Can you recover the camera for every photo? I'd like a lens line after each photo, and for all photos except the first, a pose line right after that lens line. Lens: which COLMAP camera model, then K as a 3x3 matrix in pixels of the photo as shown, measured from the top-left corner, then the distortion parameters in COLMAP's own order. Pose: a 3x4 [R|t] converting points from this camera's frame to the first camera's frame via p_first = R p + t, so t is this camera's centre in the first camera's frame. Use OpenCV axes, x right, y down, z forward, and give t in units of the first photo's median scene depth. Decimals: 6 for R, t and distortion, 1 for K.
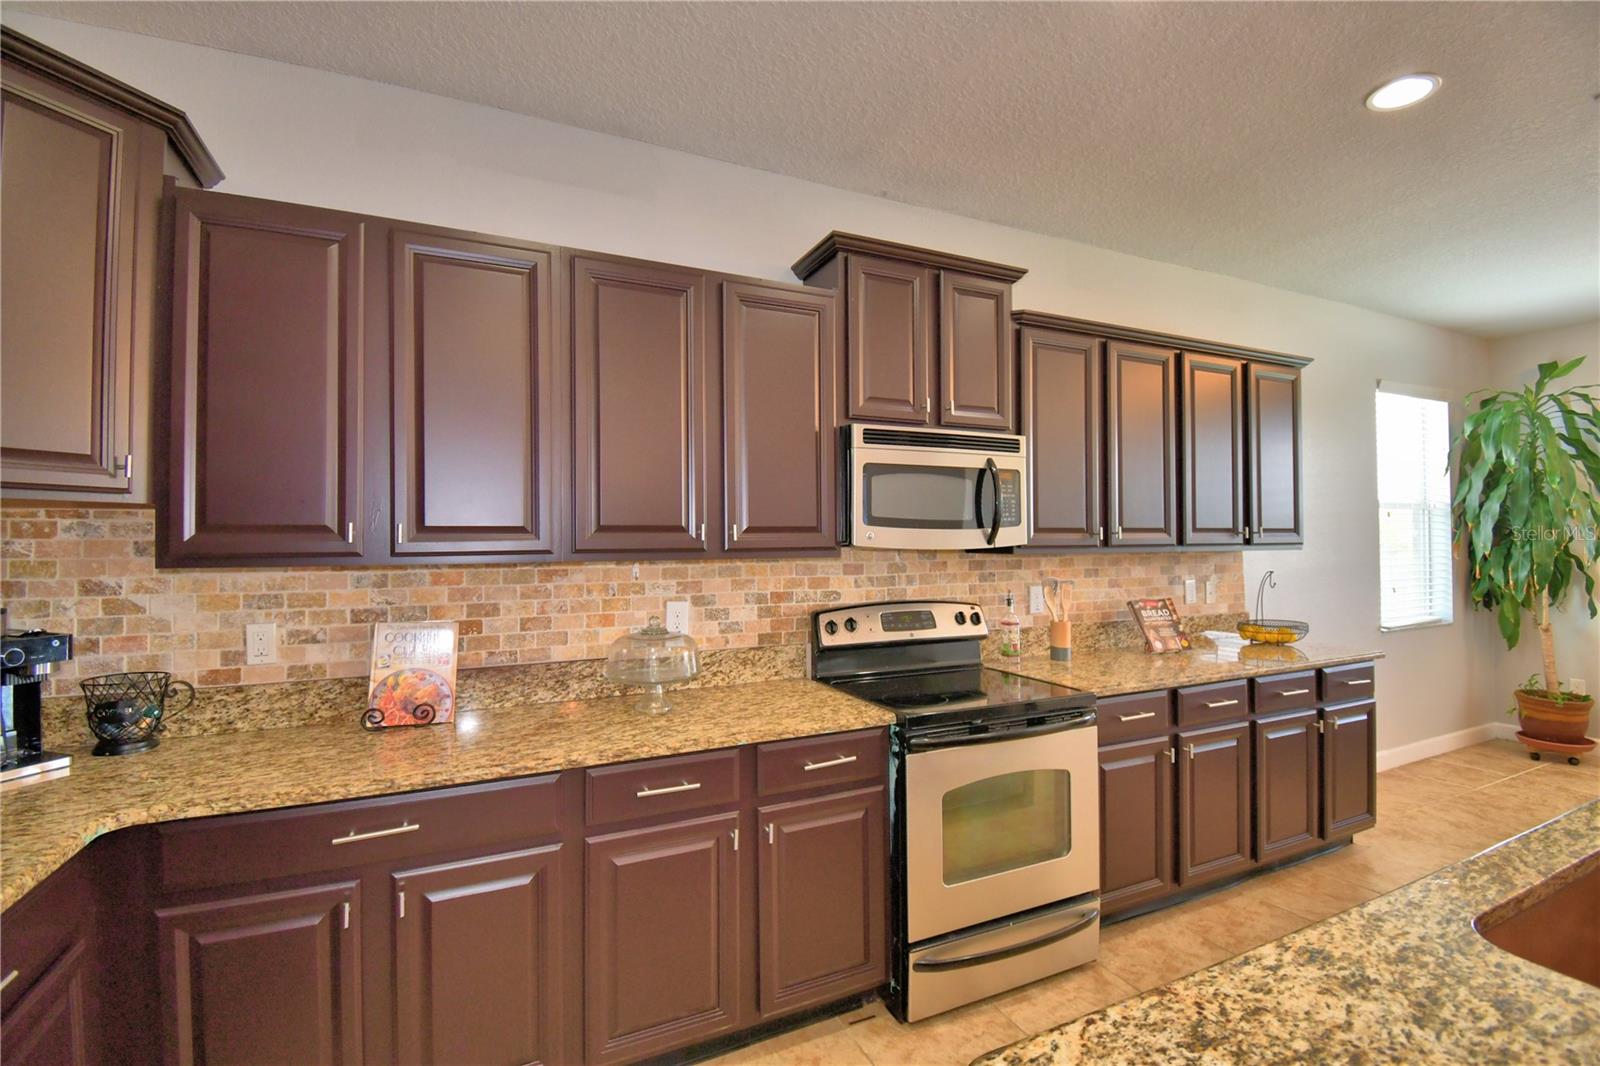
lens RADIAL K [[709.6, 0, 798.7], [0, 709.6, 525.8], [0, 0, 1]] dist [0.004081, -0.011512]
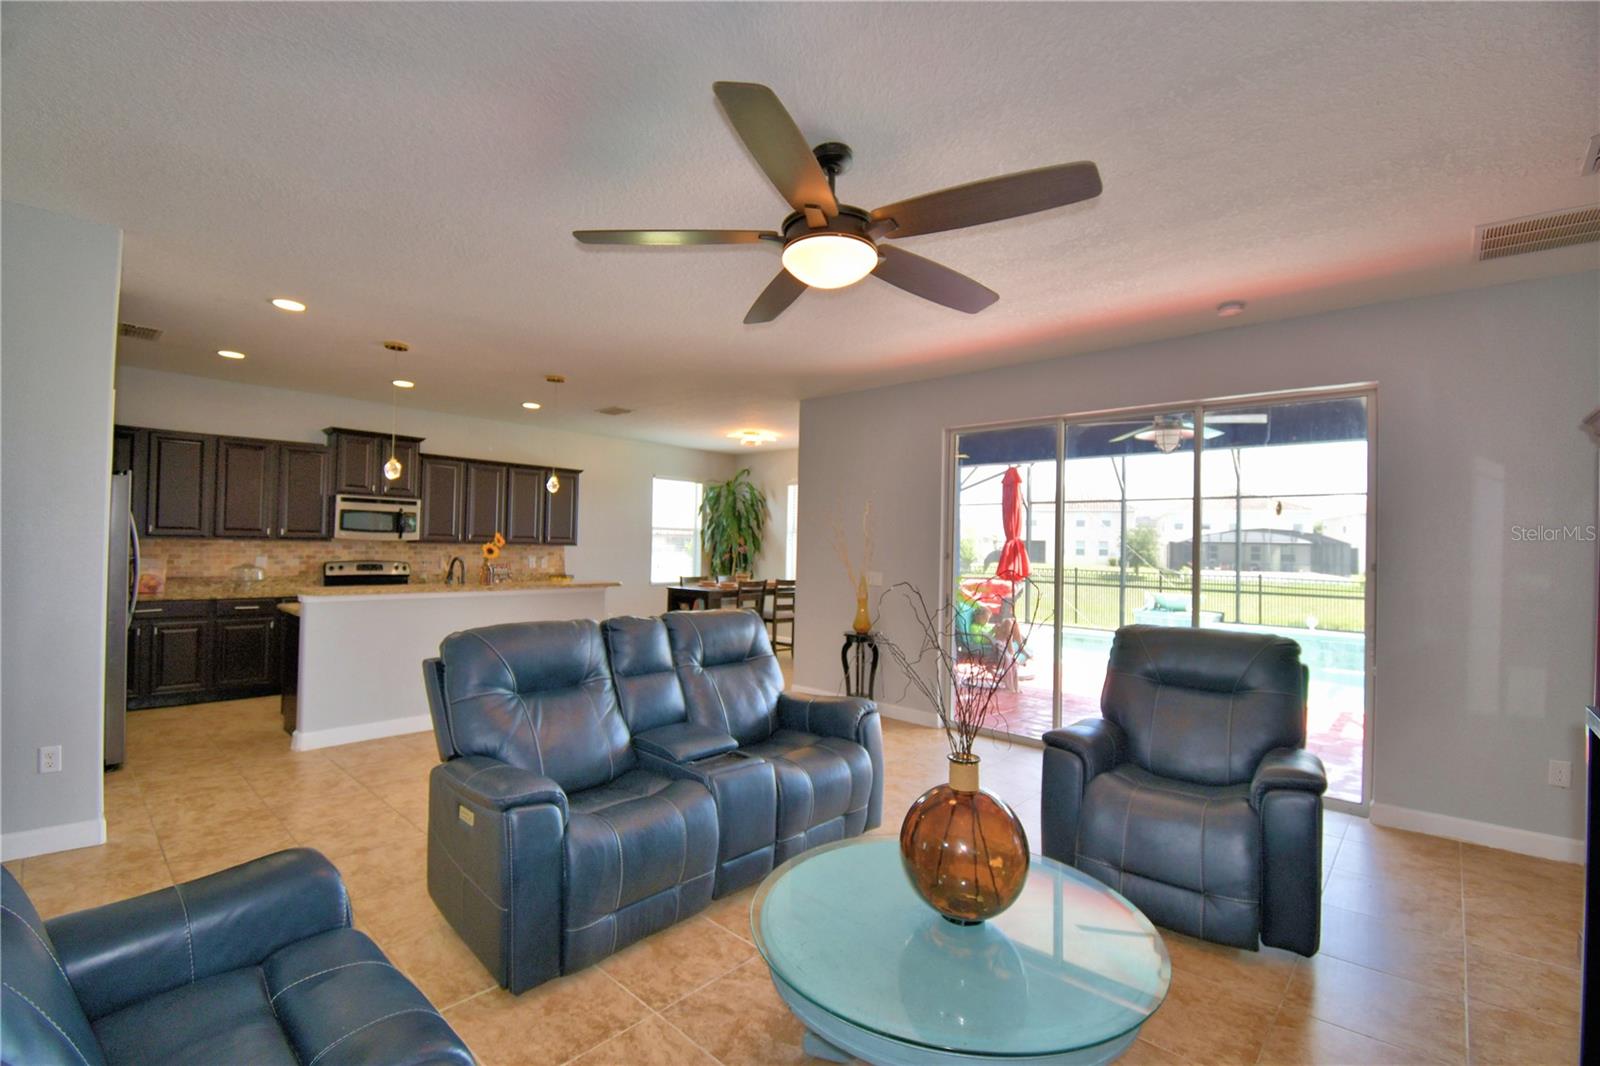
lens RADIAL K [[709.6, 0, 814.4], [0, 709.6, 533.0], [0, 0, 1]] dist [0.004081, -0.011512]
pose [[0.914733, 0.028350, 0.403063, 0.632214], [-0.026867, 0.999595, -0.009334, -0.014558], [-0.403164, -0.002291, 0.915125, -2.195812]]
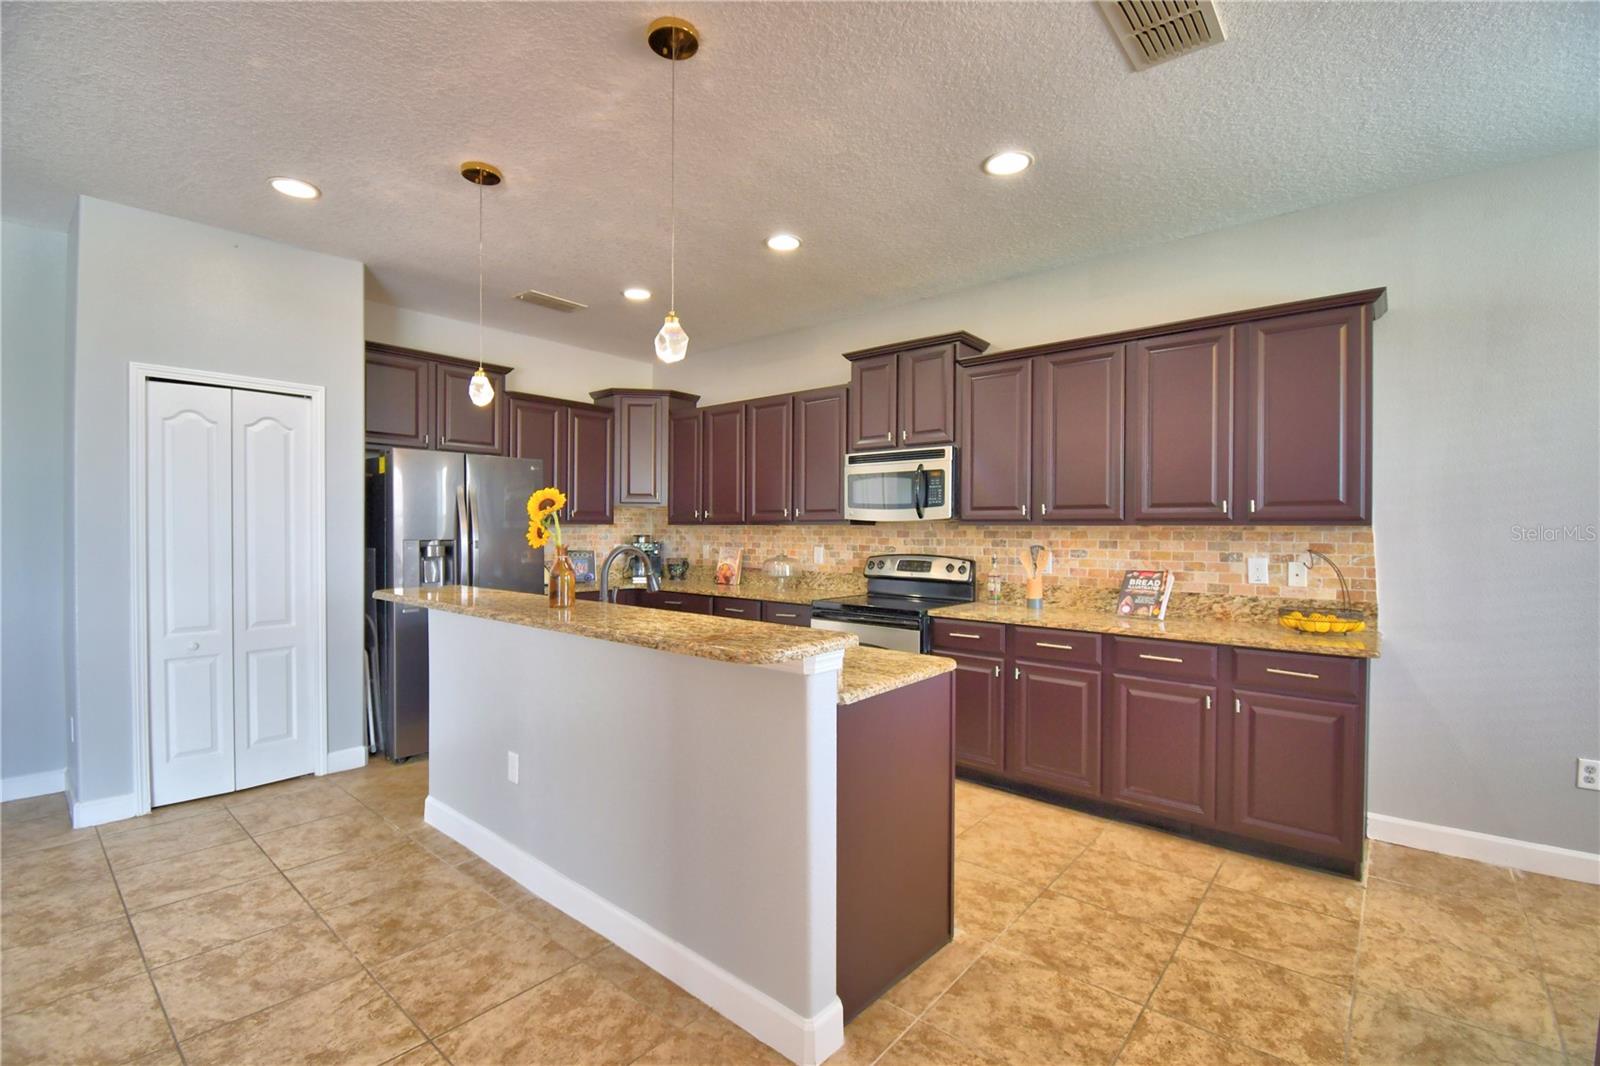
lens RADIAL K [[709.6, 0, 793.2], [0, 709.6, 535.4], [0, 0, 1]] dist [0.004081, -0.011512]
pose [[0.403809, 0.014466, -0.914729, 1.610204], [0.010259, 0.999740, 0.020340, 0.029526], [0.914786, -0.017598, 0.403556, 0.094414]]
